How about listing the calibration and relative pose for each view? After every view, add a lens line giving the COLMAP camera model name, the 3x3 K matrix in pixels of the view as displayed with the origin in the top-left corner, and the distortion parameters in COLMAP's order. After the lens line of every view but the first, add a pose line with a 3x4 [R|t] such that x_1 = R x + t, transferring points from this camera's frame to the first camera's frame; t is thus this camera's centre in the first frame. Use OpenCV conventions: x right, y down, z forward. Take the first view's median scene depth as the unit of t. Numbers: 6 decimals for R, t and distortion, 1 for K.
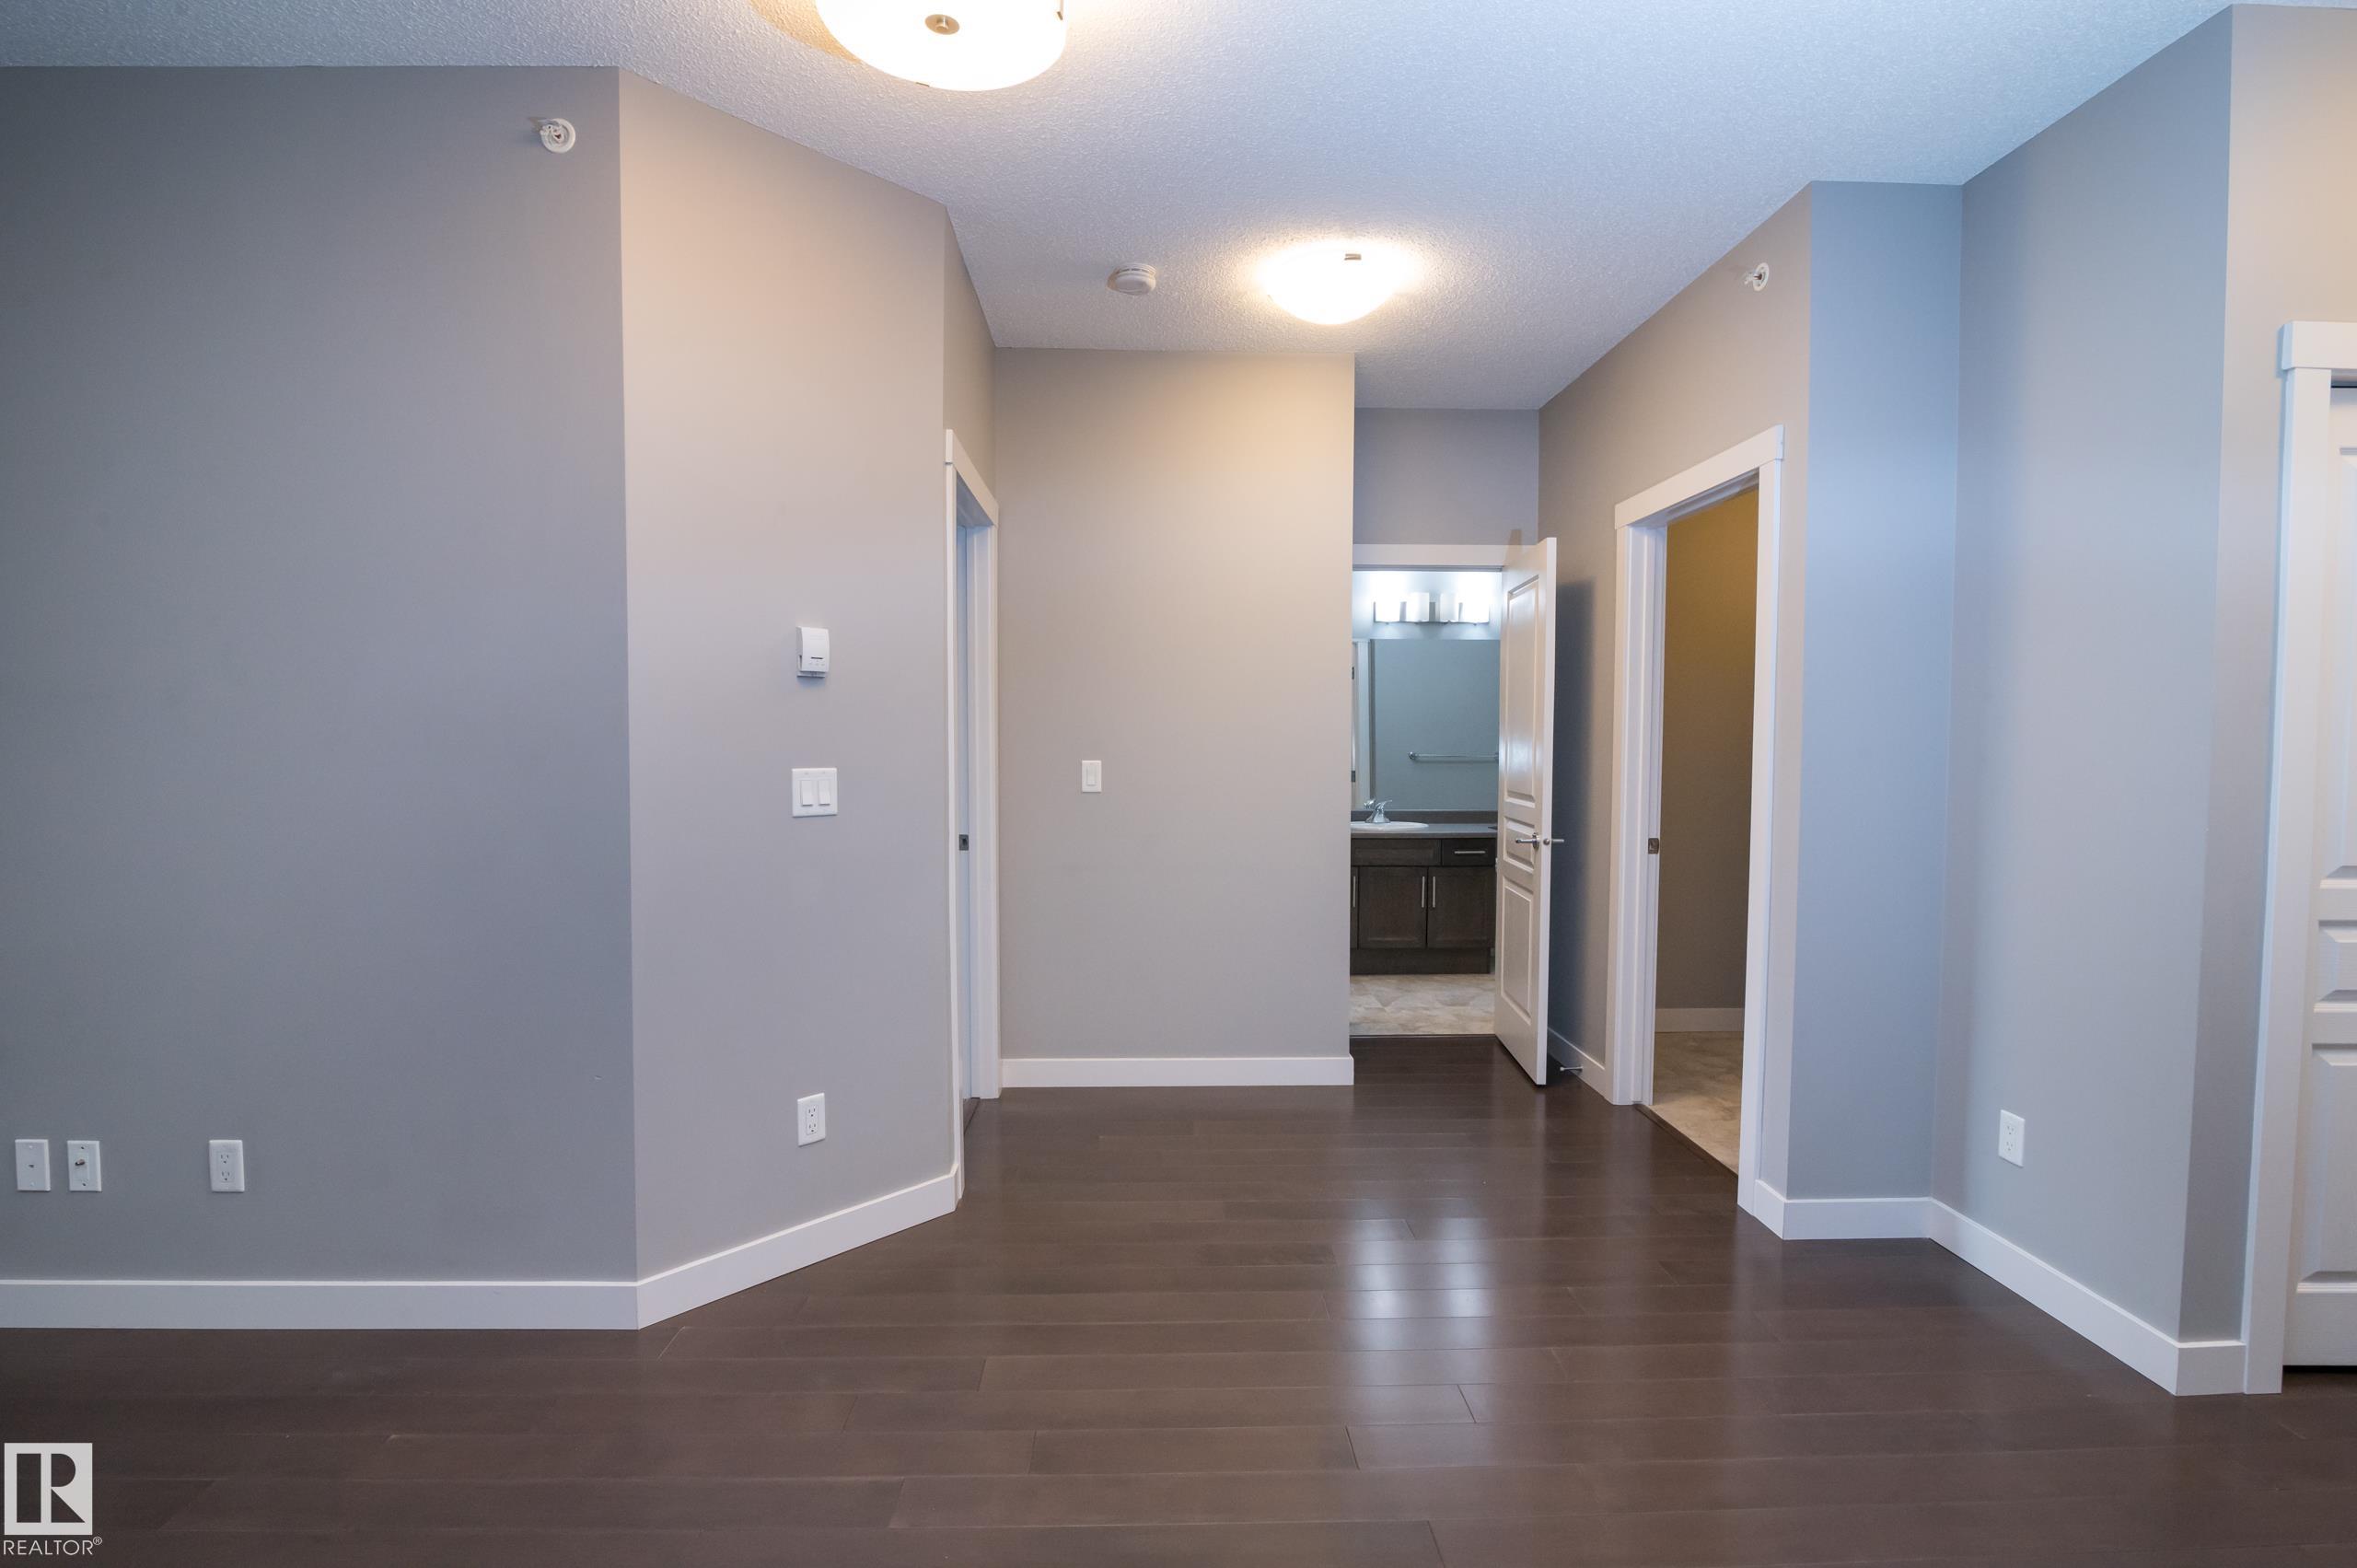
lens RADIAL K [[1025.0, 0, 1178.5], [0, 1025.0, 784.0], [0, 0, 1]] dist [-0.015916, 0.000176]
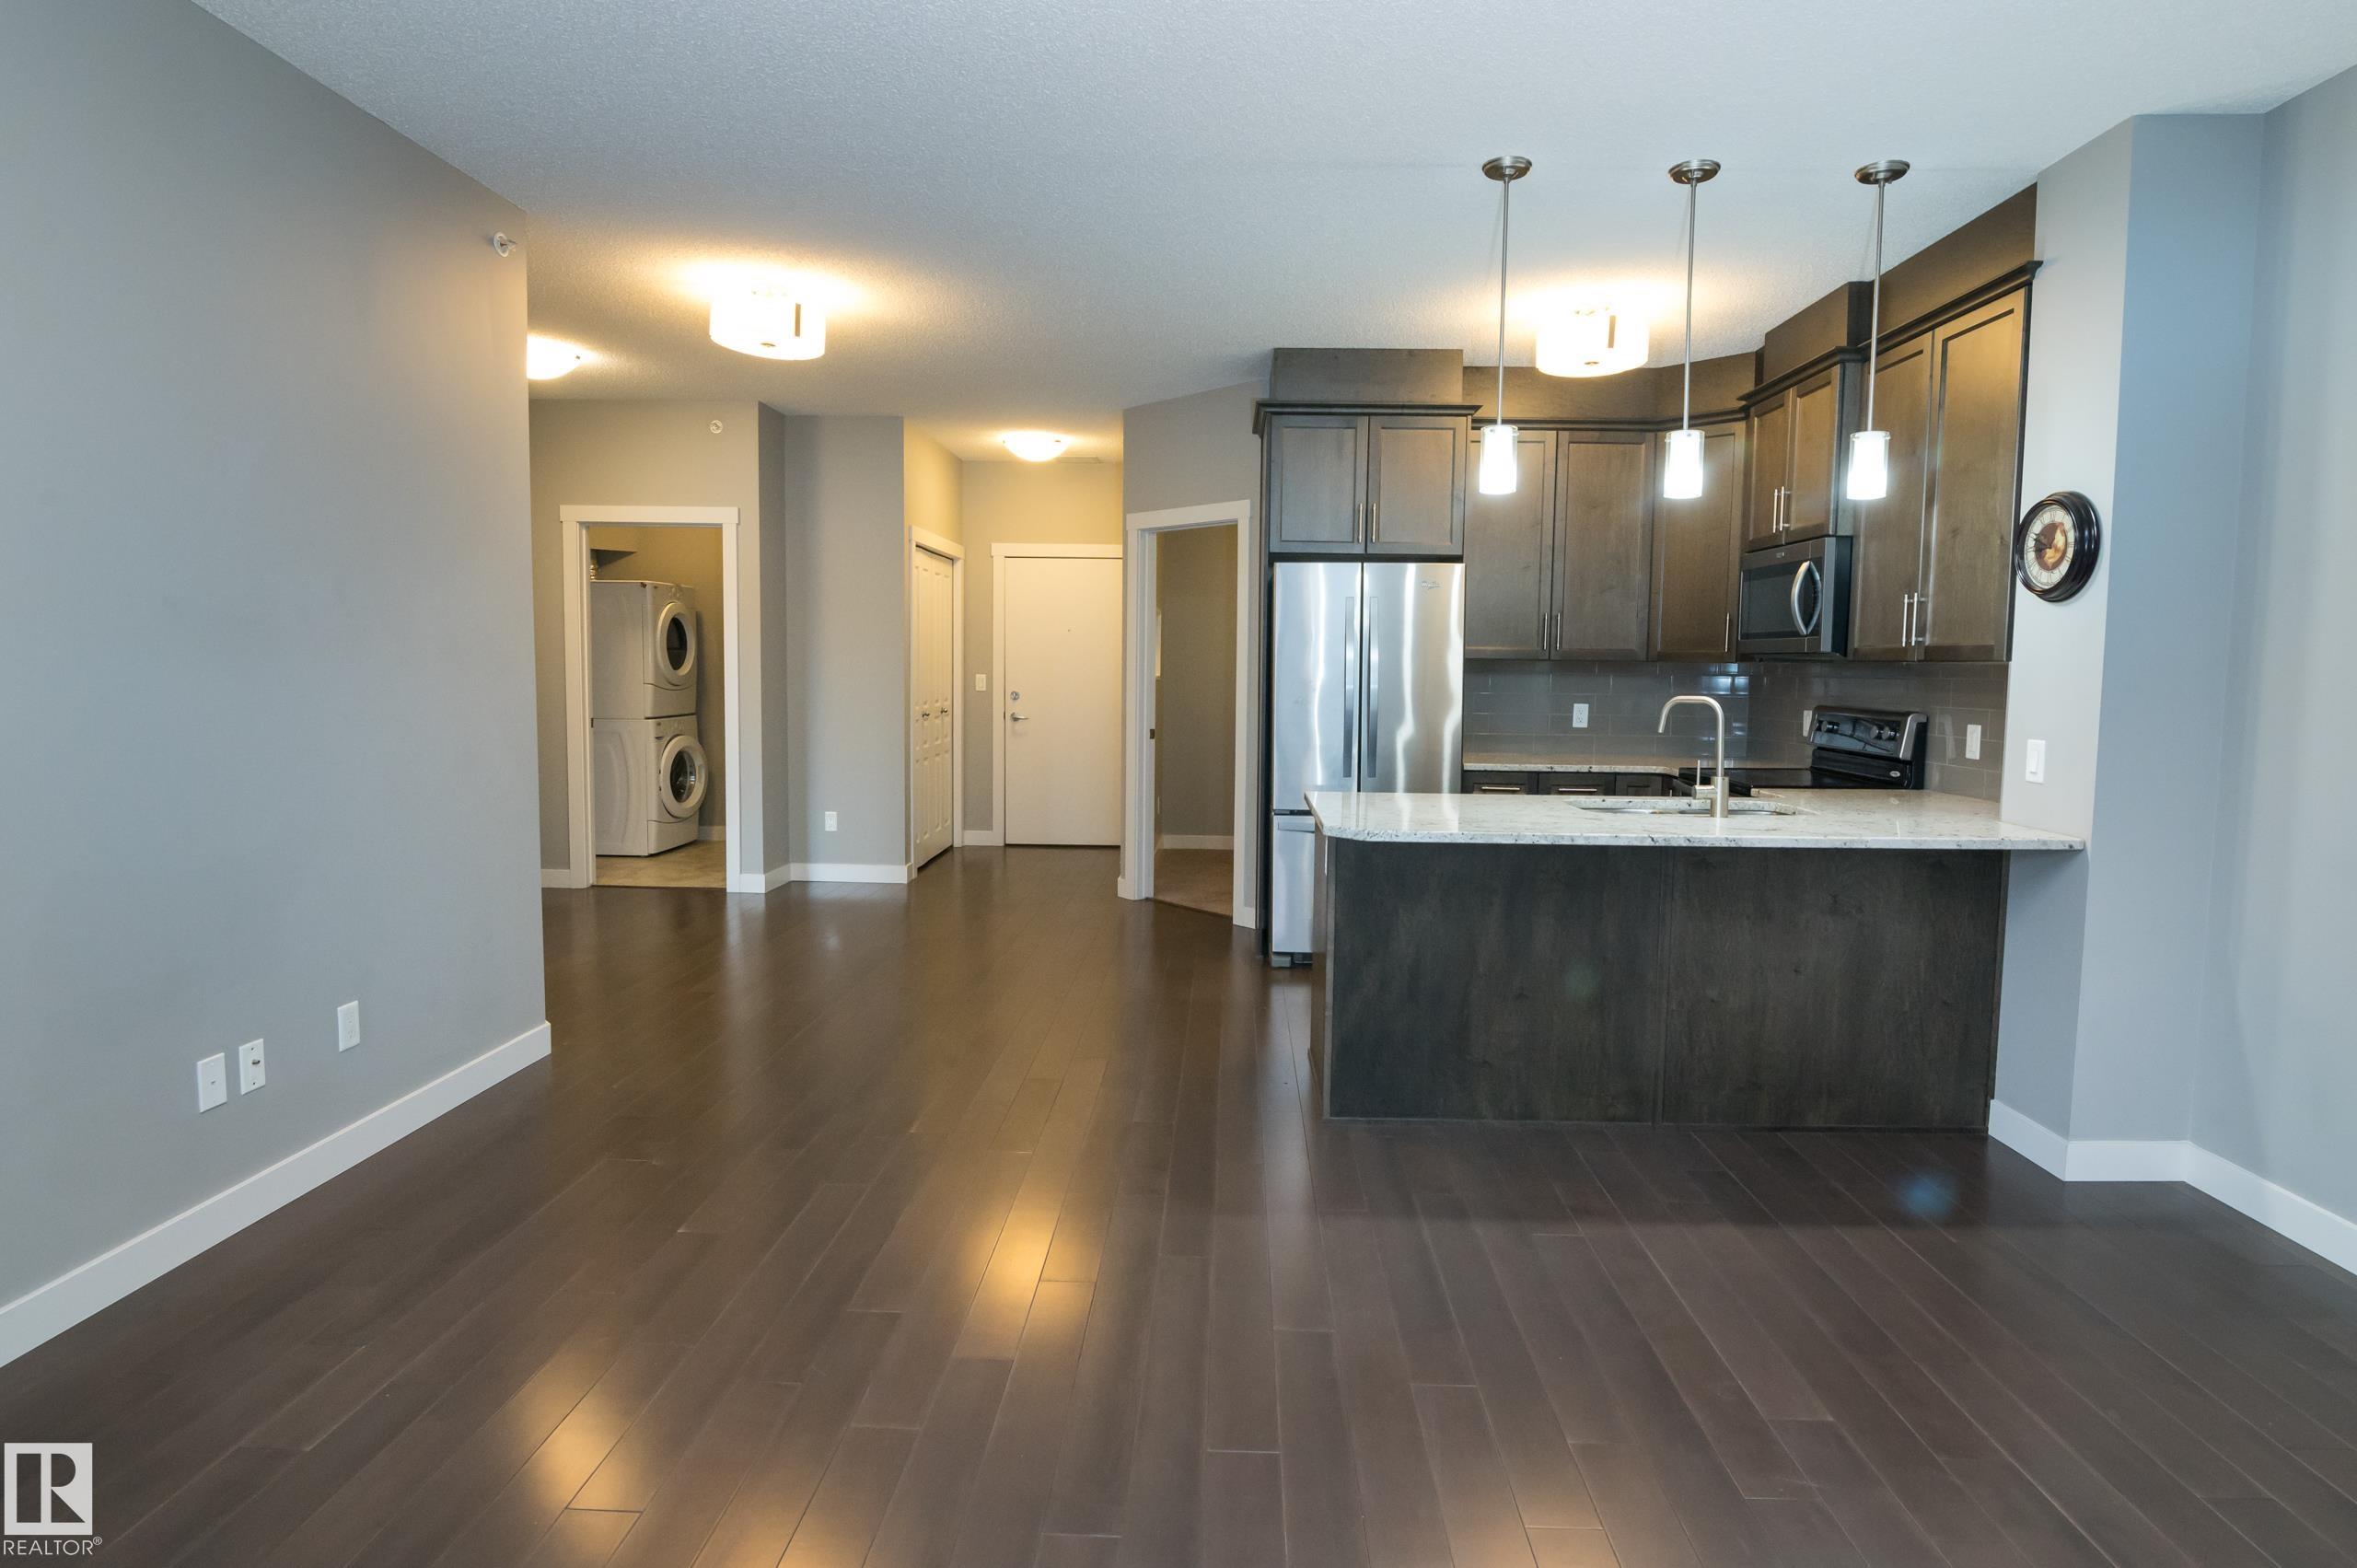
lens RADIAL K [[1210.0, 0, 1183.6], [0, 1210.0, 747.5], [0, 0, 1]] dist [-0.002294, -0.000478]
pose [[0.067933, -0.072828, 0.995028, -1.943456], [0.027996, 0.997079, 0.071067, -0.015847], [-0.997297, 0.023029, 0.069773, -0.066243]]
